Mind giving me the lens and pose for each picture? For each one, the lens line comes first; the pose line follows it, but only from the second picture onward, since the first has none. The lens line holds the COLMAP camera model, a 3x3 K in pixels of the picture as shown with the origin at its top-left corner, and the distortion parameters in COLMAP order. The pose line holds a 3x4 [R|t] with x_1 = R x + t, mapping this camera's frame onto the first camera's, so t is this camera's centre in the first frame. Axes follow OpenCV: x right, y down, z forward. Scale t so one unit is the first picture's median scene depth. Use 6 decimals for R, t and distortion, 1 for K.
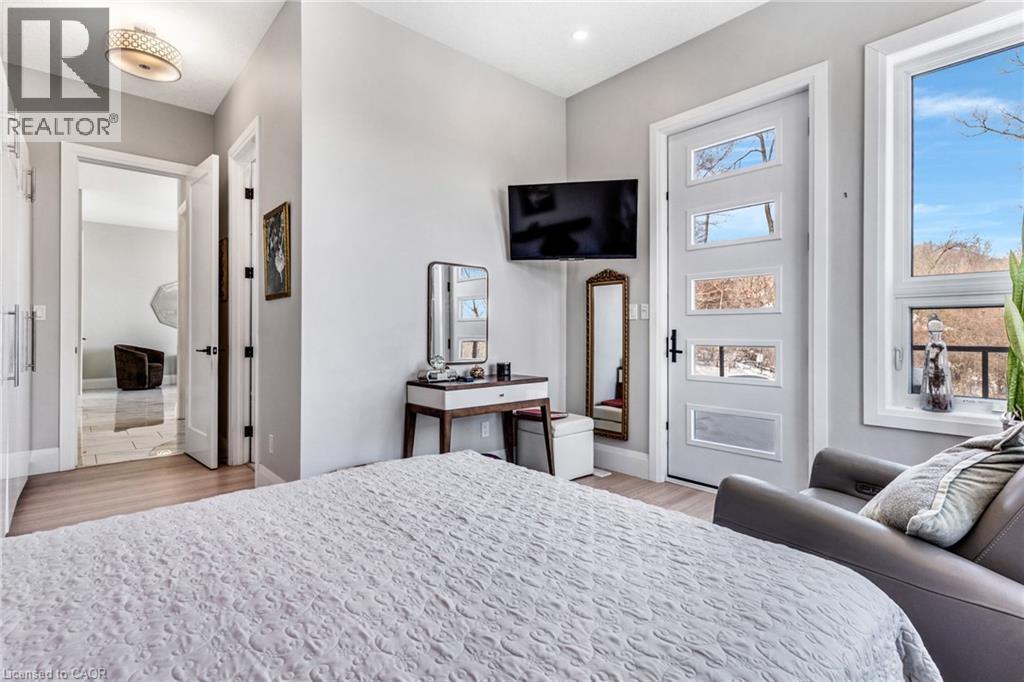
lens RADIAL K [[494.6, 0, 513.7], [0, 494.6, 337.5], [0, 0, 1]] dist [-0.000202, -0.001300]
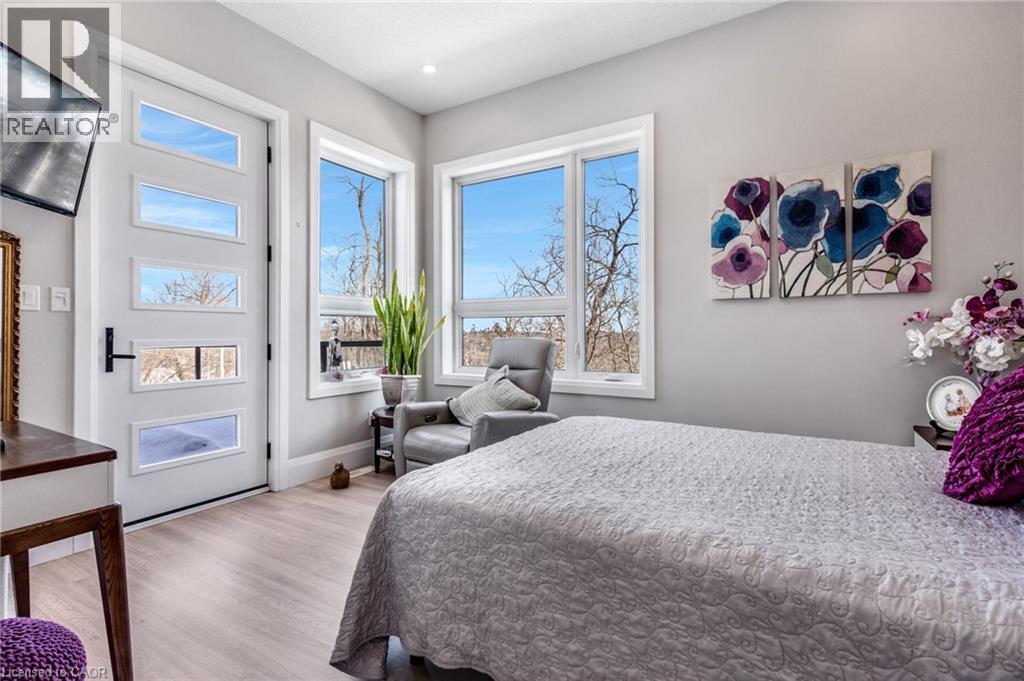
lens RADIAL K [[494.6, 0, 513.7], [0, 494.6, 337.0], [0, 0, 1]] dist [-0.000202, -0.001300]
pose [[-0.306709, -0.011076, 0.951739, -0.646304], [0.008456, 0.999861, 0.014361, -0.008303], [-0.951766, 0.012452, -0.306572, 0.753459]]
